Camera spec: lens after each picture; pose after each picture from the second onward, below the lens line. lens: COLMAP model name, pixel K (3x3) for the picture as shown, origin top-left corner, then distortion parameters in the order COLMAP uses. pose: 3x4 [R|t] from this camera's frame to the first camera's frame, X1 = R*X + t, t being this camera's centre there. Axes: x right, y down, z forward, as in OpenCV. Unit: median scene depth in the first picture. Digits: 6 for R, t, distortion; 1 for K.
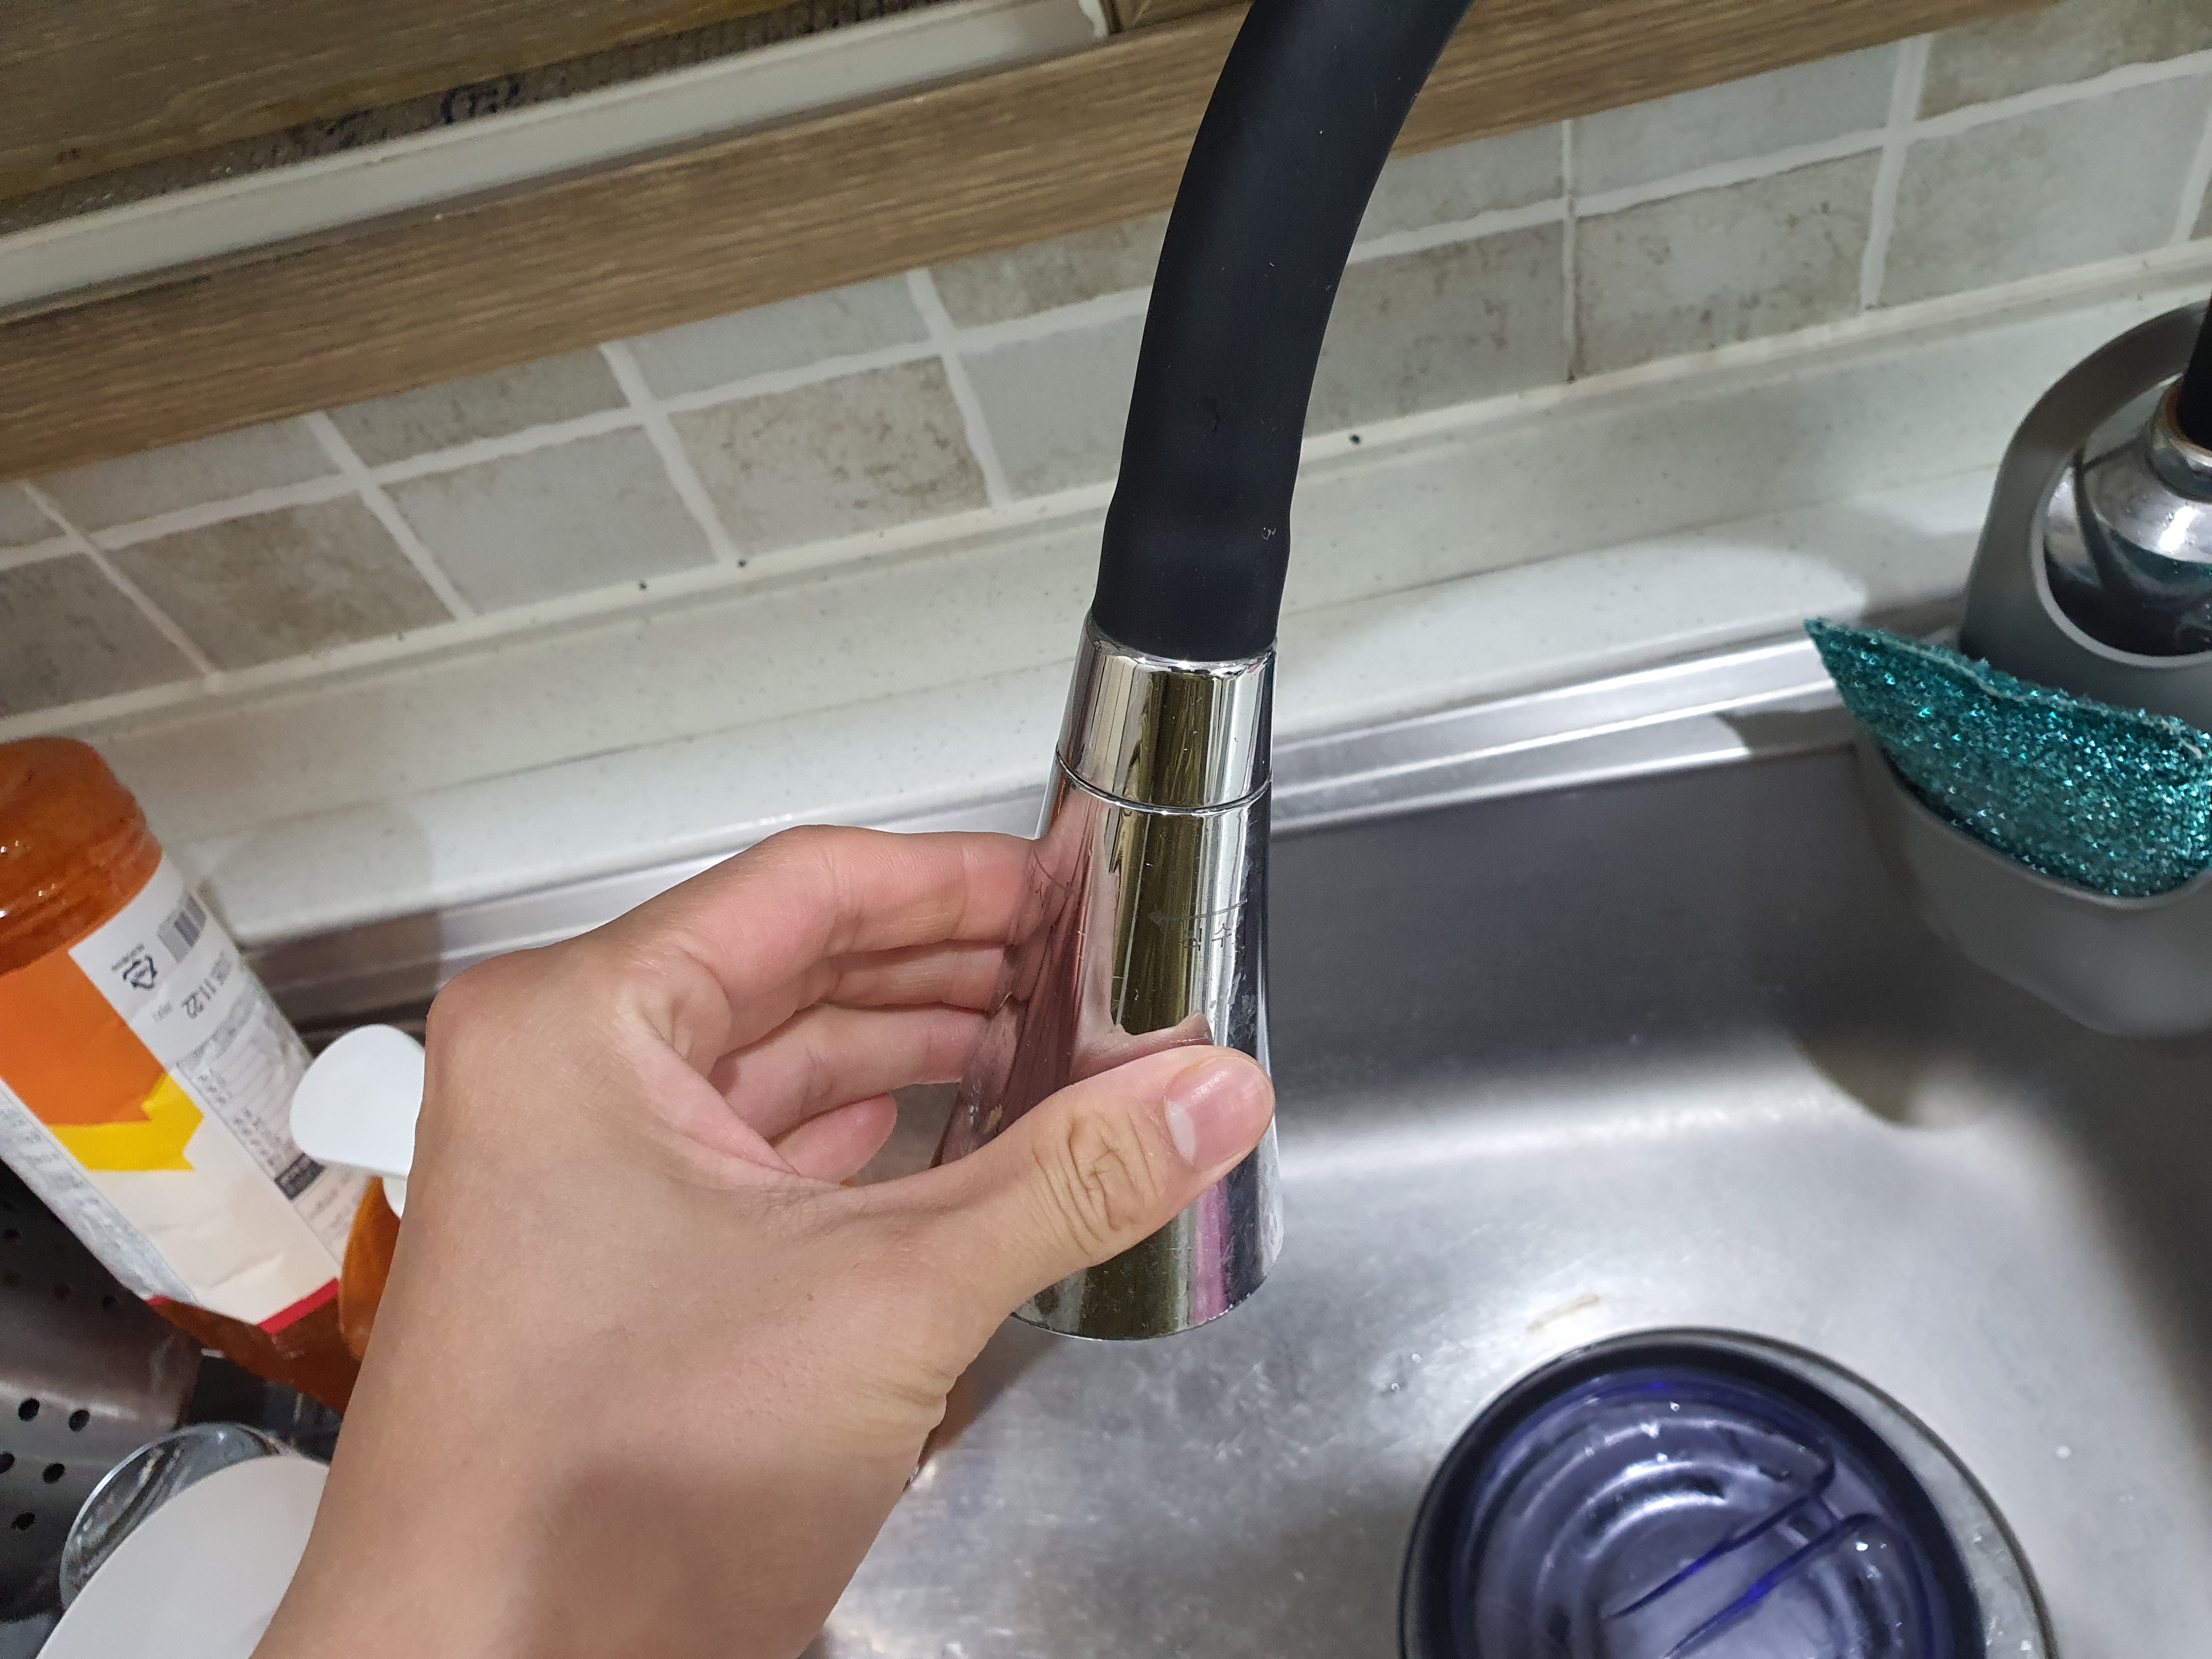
lens RADIAL K [[1761.9, 0, 1106.0], [0, 1761.9, 829.5], [0, 0, 1]] dist [-0.048480, -0.006369]
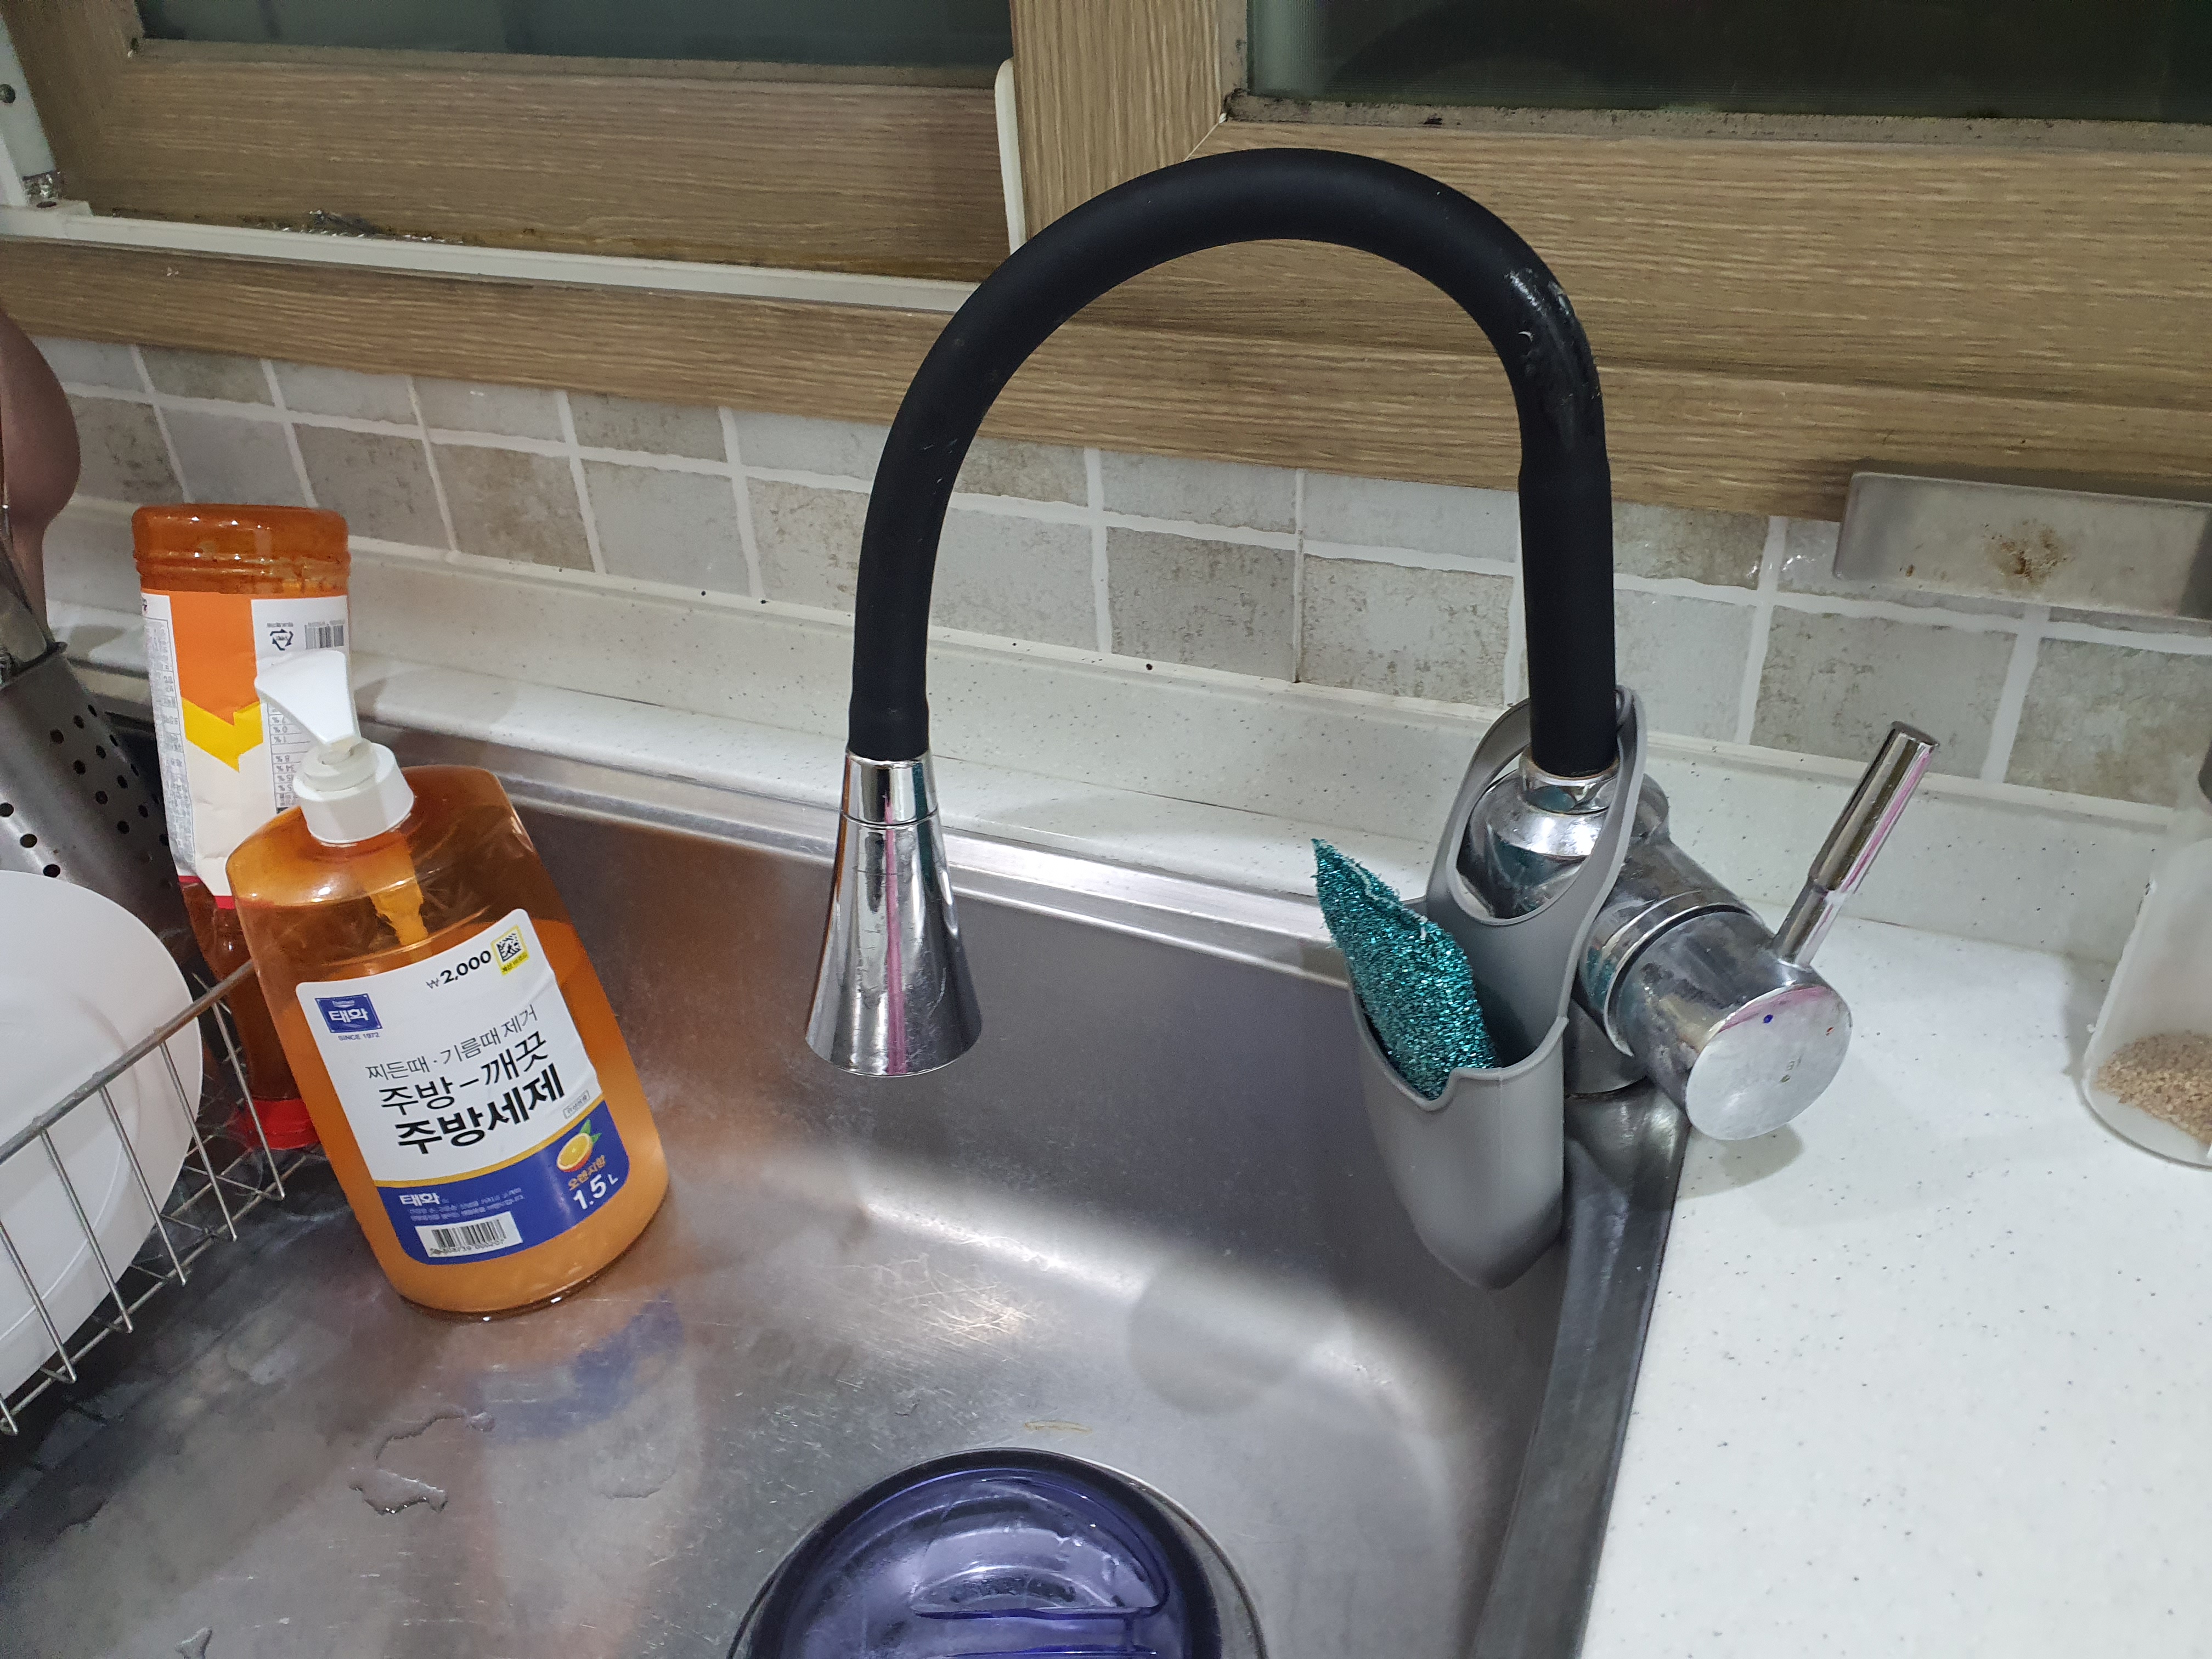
lens RADIAL K [[1761.9, 0, 1106.0], [0, 1761.9, 829.5], [0, 0, 1]] dist [-0.048480, -0.006369]
pose [[0.869756, 0.391208, -0.300801, 0.617455], [-0.466230, 0.851181, -0.241082, 0.254080], [0.161722, 0.349925, 0.922713, -0.268604]]
